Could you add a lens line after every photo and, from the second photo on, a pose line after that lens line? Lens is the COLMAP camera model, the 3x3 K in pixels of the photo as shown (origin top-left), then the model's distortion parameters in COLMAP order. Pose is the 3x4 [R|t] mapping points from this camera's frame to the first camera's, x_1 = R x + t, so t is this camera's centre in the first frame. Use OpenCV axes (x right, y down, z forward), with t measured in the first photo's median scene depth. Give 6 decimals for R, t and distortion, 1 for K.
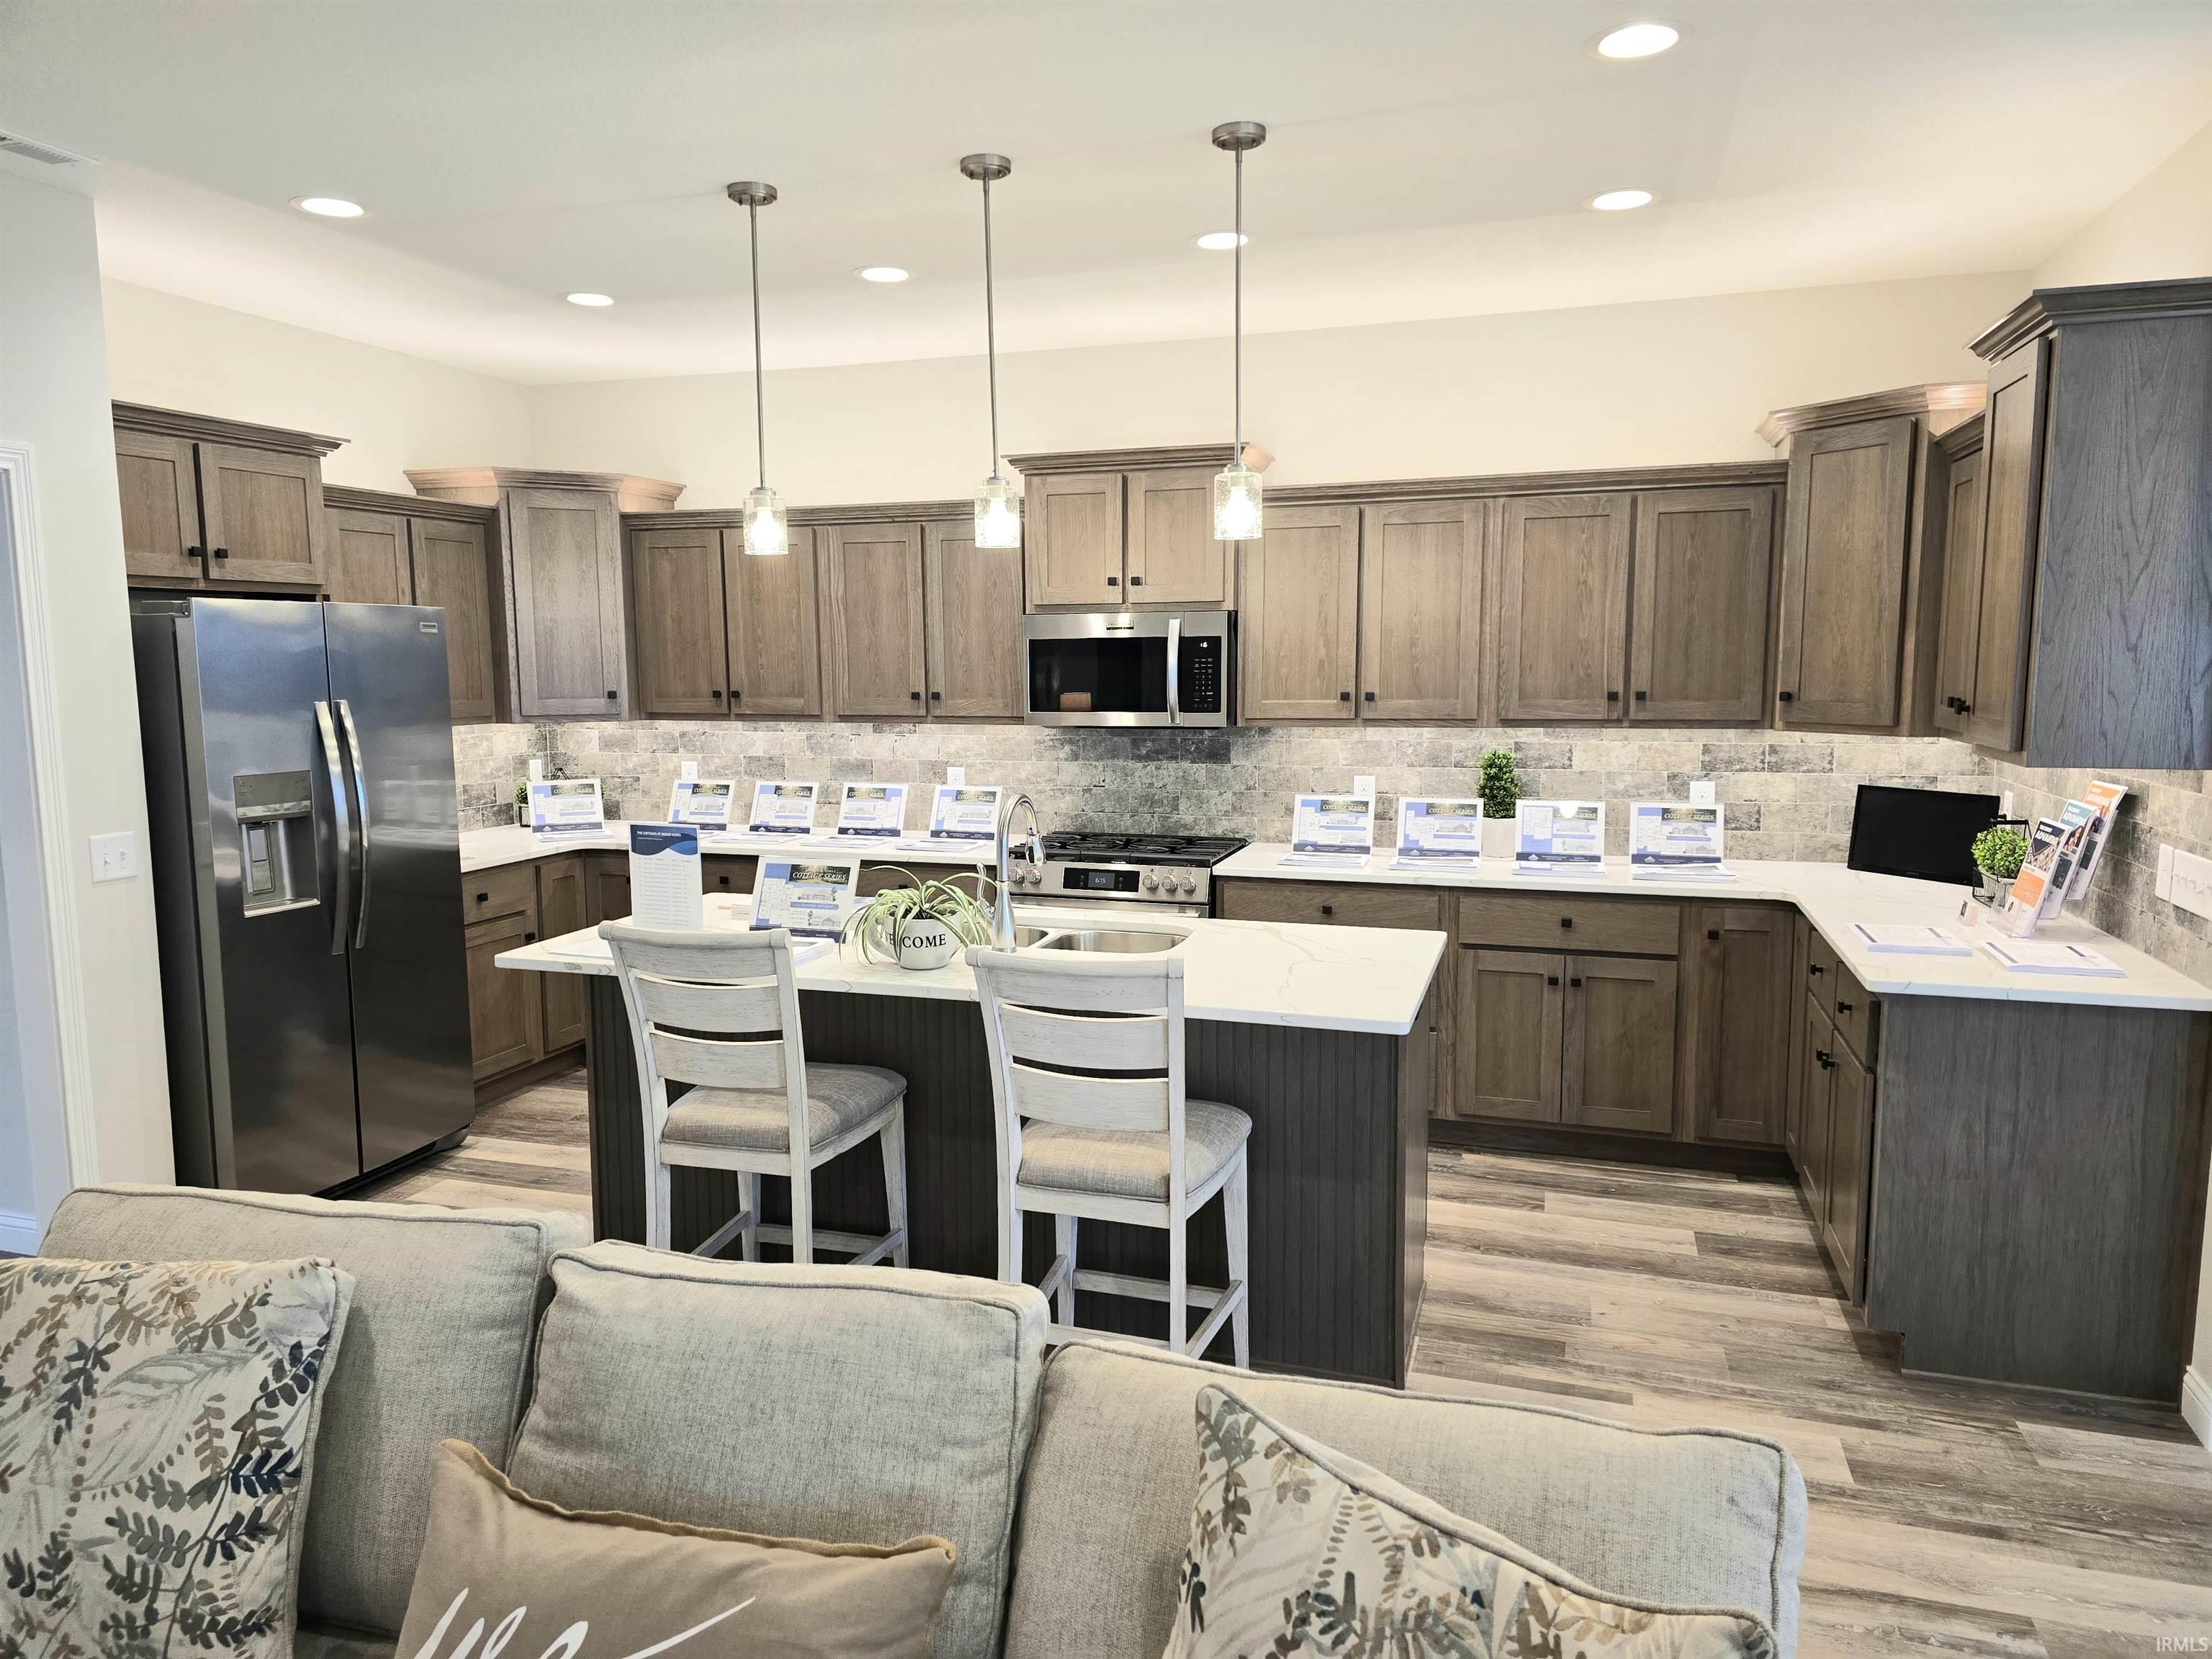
lens RADIAL K [[1481.7, 0, 1104.6], [0, 1481.7, 823.5], [0, 0, 1]] dist [0.025236, -0.010889]
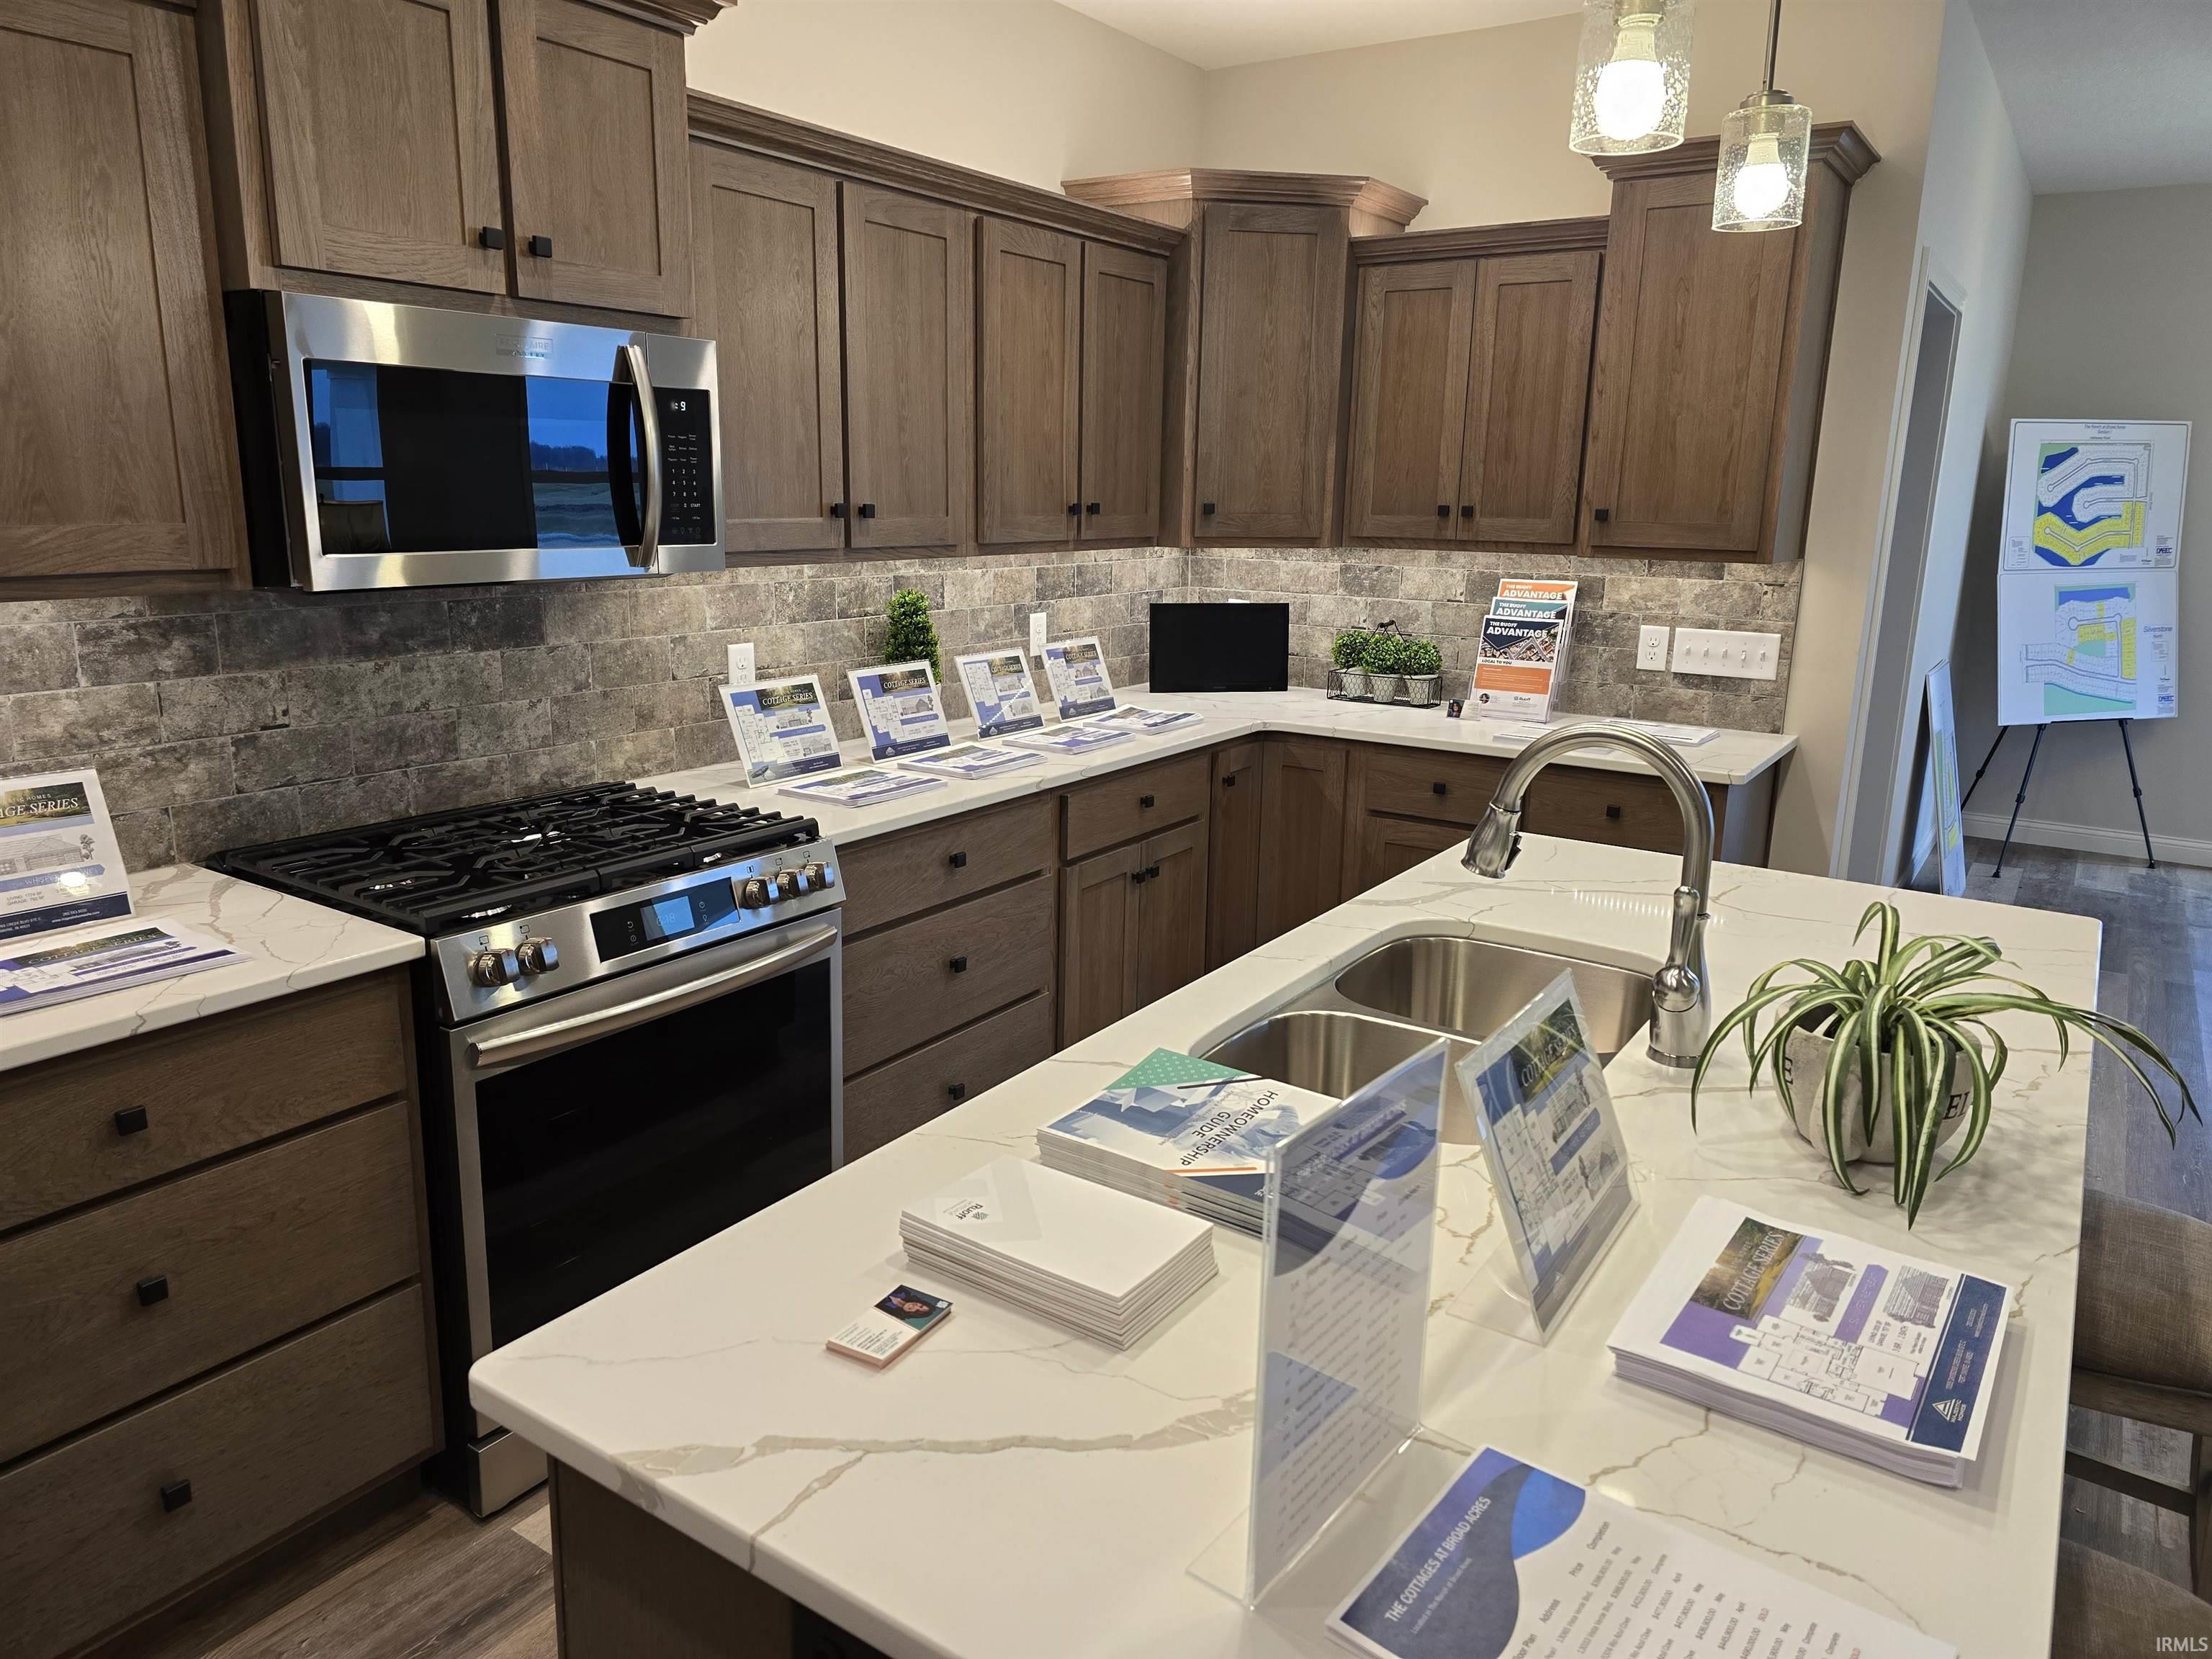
lens RADIAL K [[1481.7, 0, 1108.2], [0, 1481.7, 841.2], [0, 0, 1]] dist [0.025236, -0.010889]
pose [[0.256249, -0.214371, 0.942540, -0.402455], [0.090029, 0.976152, 0.197539, -0.063463], [-0.962409, 0.034237, 0.269437, 0.731962]]
